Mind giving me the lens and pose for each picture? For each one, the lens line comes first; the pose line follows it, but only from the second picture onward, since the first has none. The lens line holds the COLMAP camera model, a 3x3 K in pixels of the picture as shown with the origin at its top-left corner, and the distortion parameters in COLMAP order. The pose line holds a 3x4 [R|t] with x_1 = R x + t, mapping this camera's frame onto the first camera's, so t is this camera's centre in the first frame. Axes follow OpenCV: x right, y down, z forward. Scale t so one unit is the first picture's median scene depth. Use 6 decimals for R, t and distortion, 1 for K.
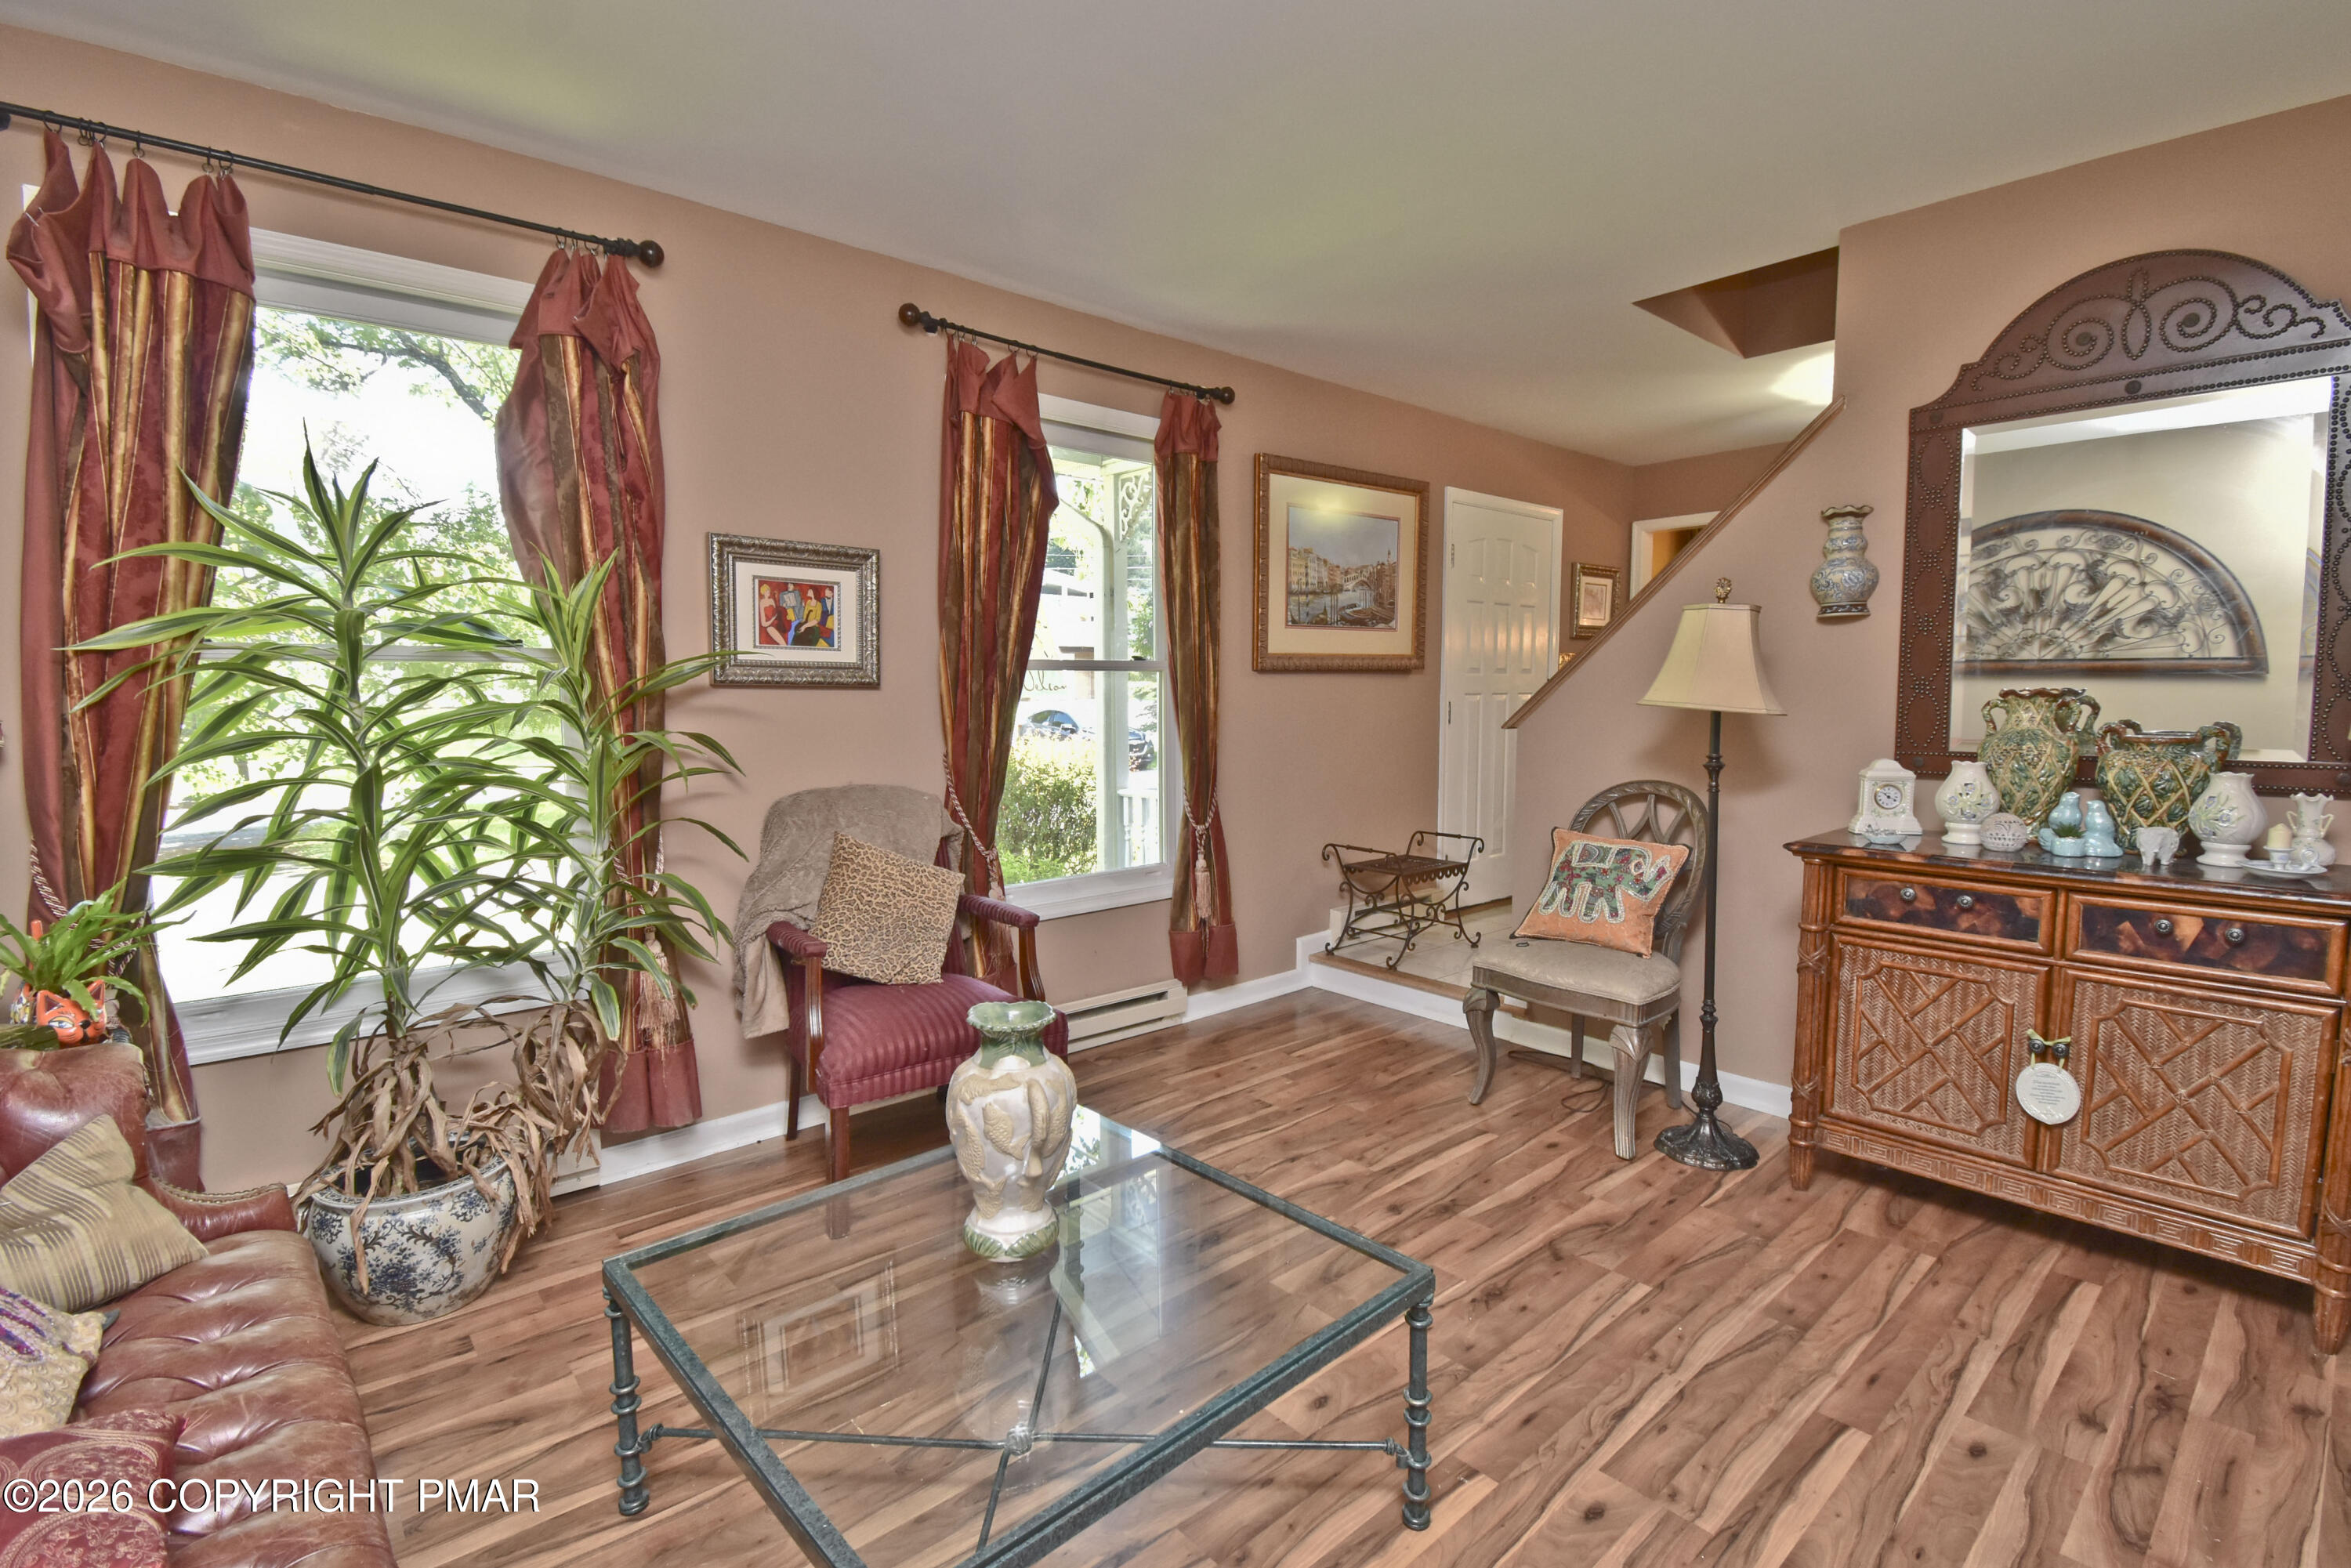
lens RADIAL K [[1075.4, 0, 1175.5], [0, 1075.4, 784.0], [0, 0, 1]] dist [0.001115, -0.015683]
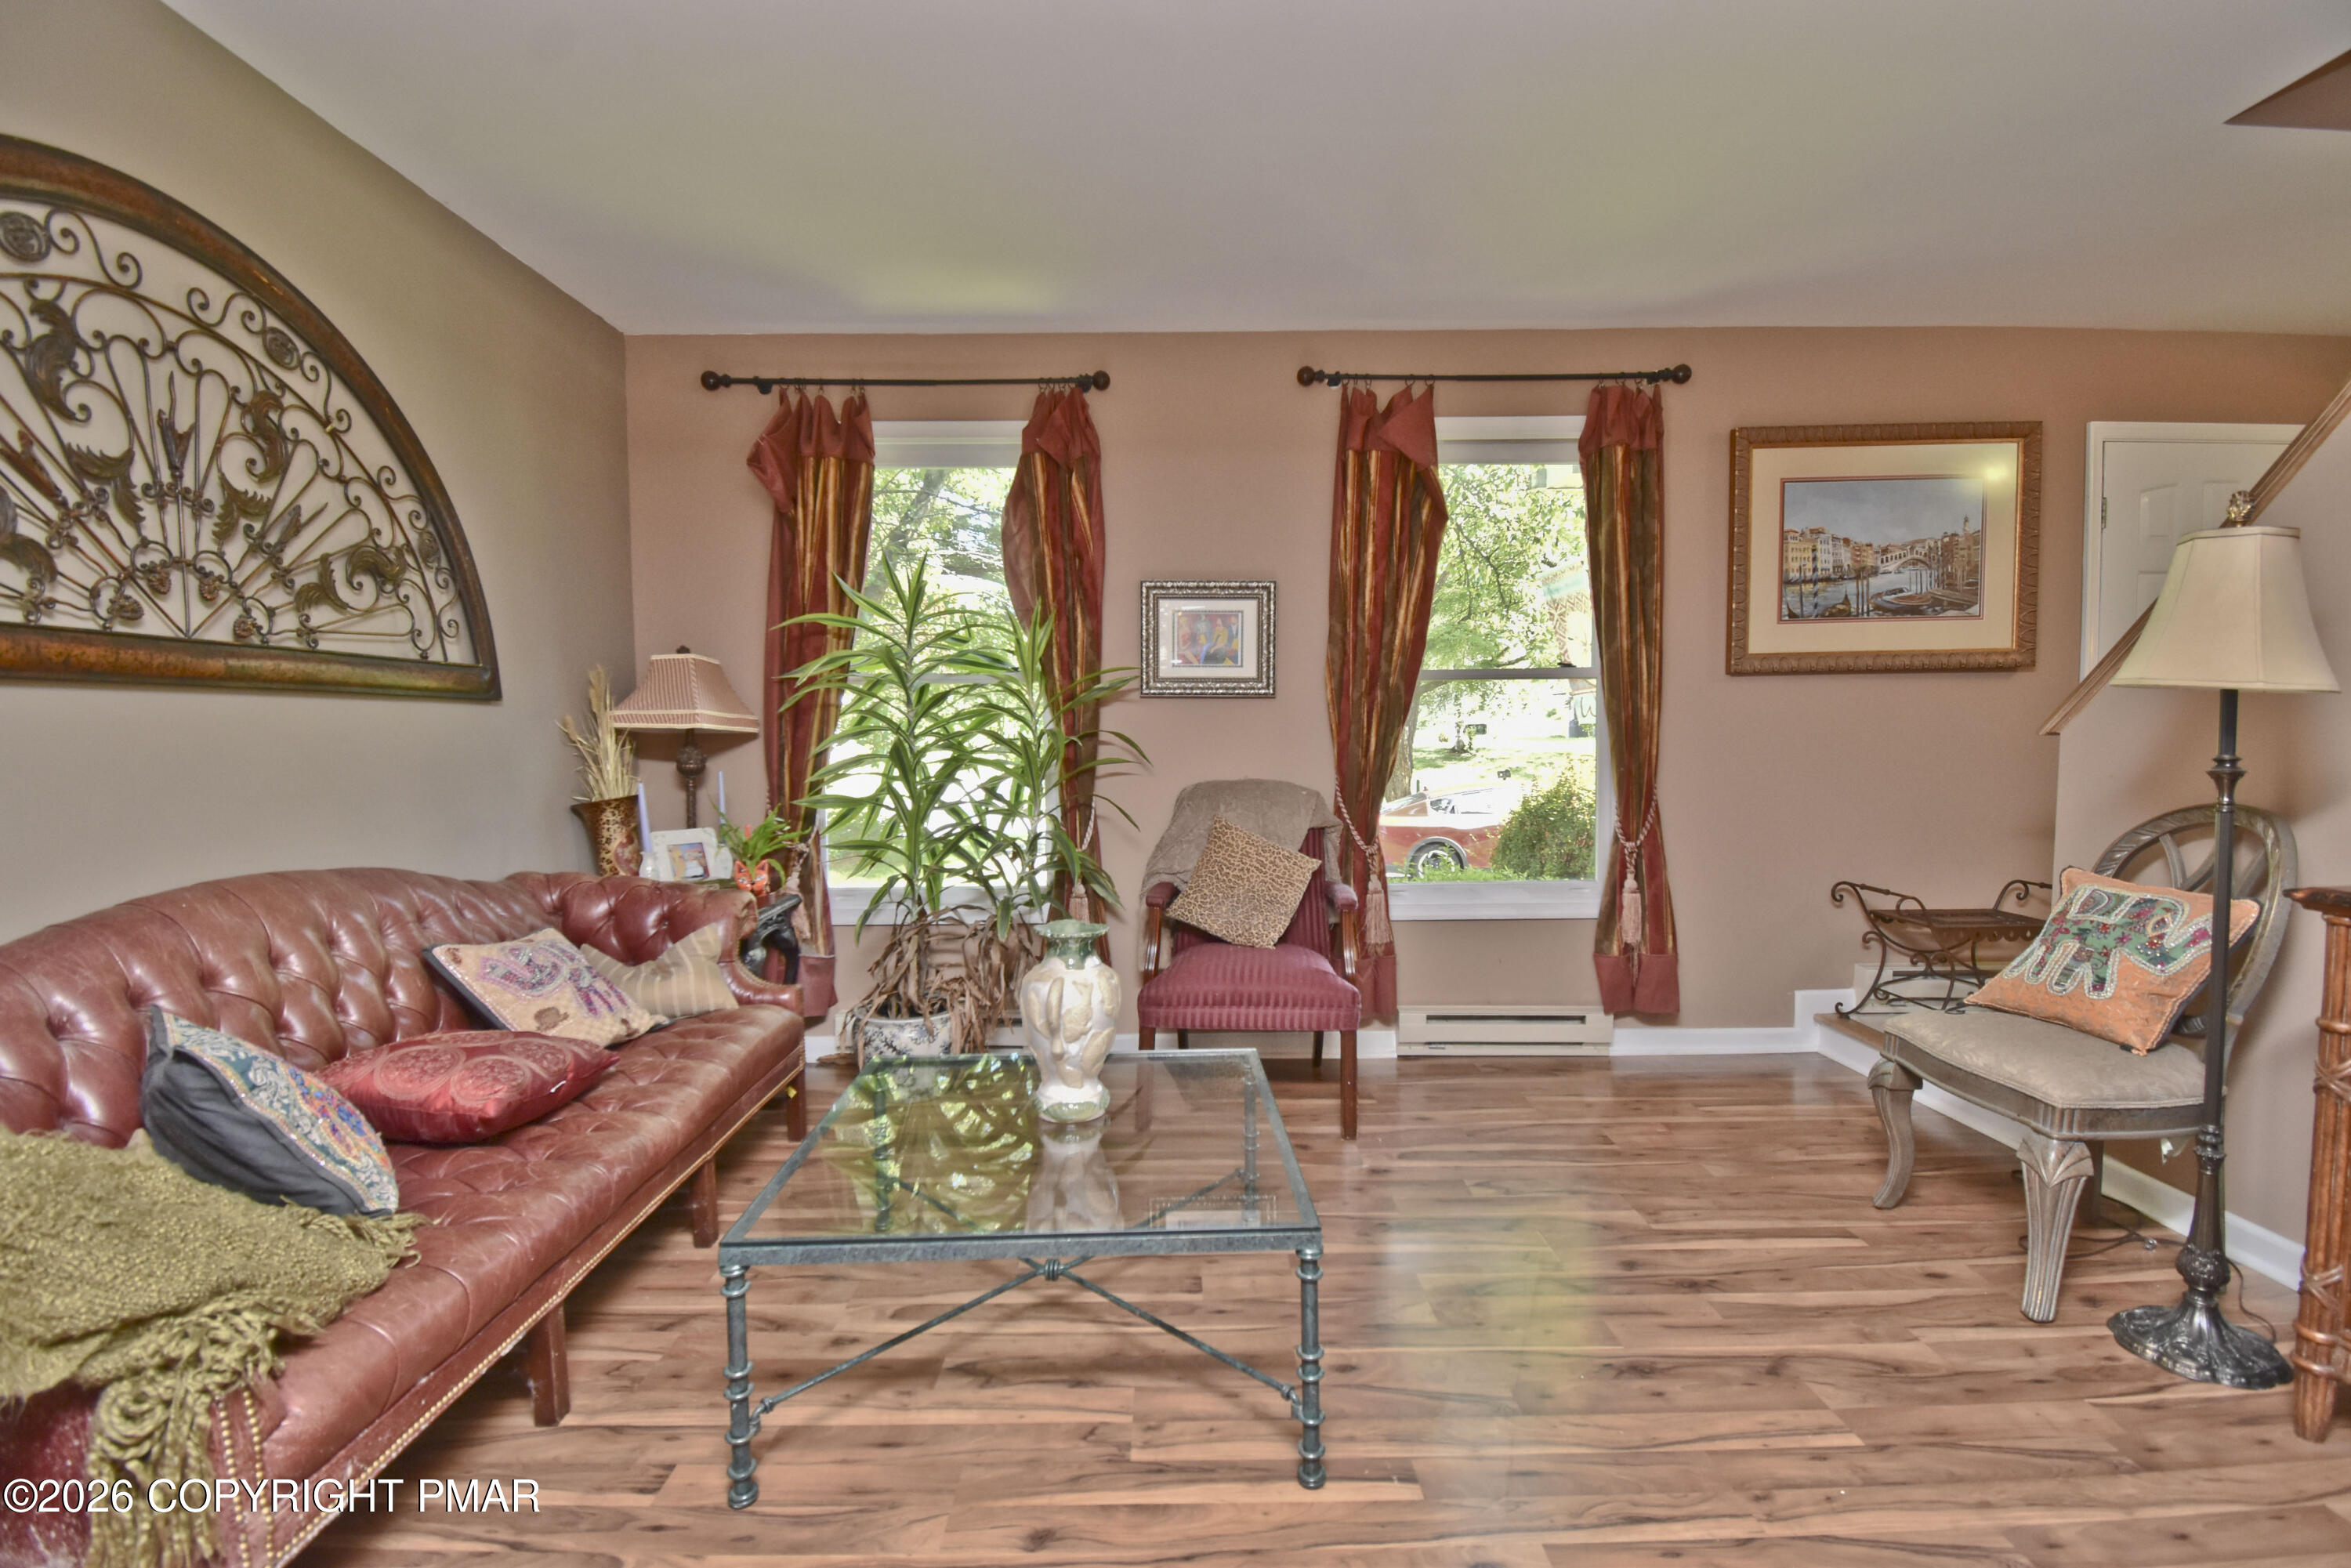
lens RADIAL K [[1048.3, 0, 1174.5], [0, 1048.3, 793.5], [0, 0, 1]] dist [0.018655, -0.023525]
pose [[0.743913, 0.030610, -0.667575, 0.397345], [-0.053043, 0.998503, -0.013324, 0.034677], [0.666168, 0.045322, 0.744424, 0.076848]]
